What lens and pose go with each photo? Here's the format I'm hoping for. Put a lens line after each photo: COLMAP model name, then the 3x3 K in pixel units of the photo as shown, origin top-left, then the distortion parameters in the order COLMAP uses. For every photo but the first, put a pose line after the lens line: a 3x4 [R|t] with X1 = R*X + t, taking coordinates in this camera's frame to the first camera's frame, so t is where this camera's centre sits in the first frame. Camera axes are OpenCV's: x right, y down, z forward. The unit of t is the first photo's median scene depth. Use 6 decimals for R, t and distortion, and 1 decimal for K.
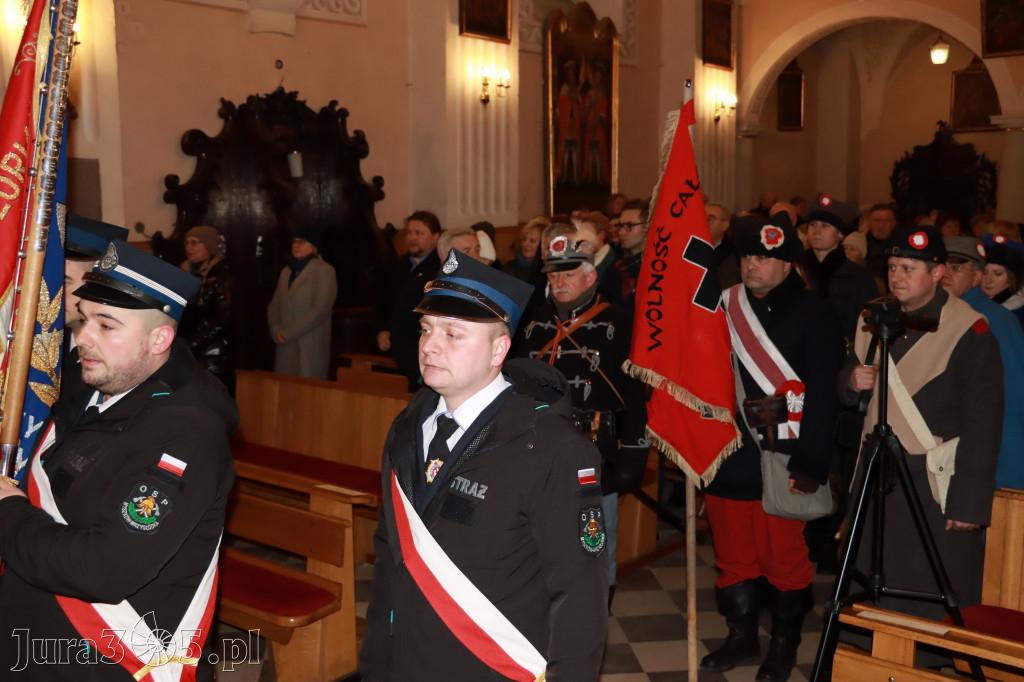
lens RADIAL K [[1152.6, 0, 517.3], [0, 1152.6, 342.1], [0, 0, 1]] dist [-0.072810, 0.275216]
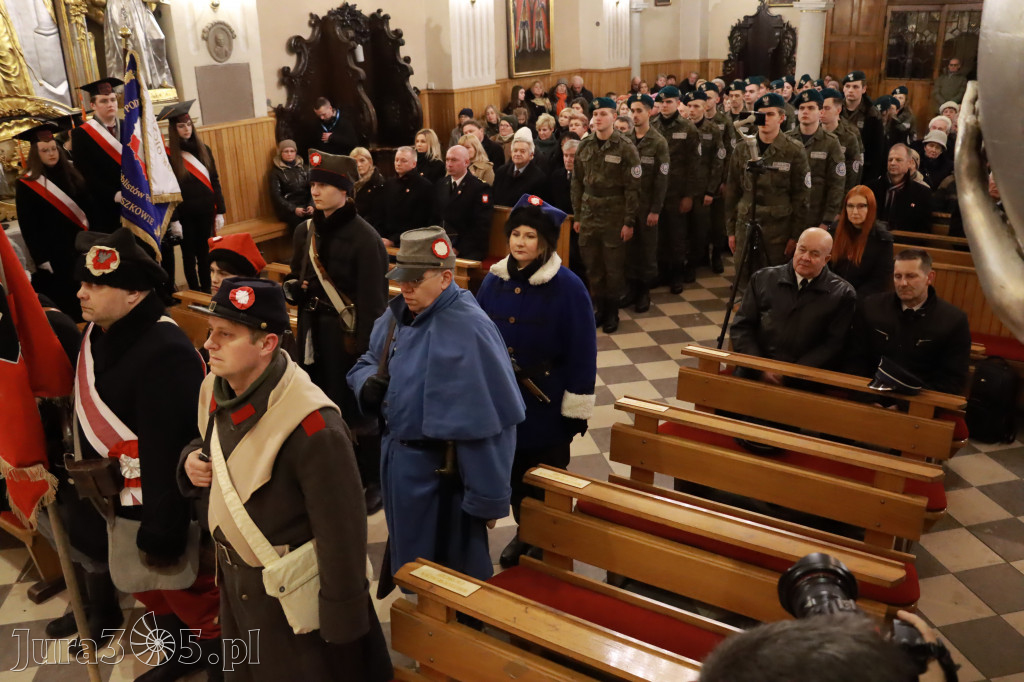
lens RADIAL K [[848.8, 0, 511.9], [0, 848.8, 338.3], [0, 0, 1]] dist [-0.184134, 0.168881]
pose [[0.996371, -0.050947, 0.068188, -0.065518], [0.033913, 0.972369, 0.230974, -0.025687], [-0.078071, -0.227823, 0.970568, -0.143977]]
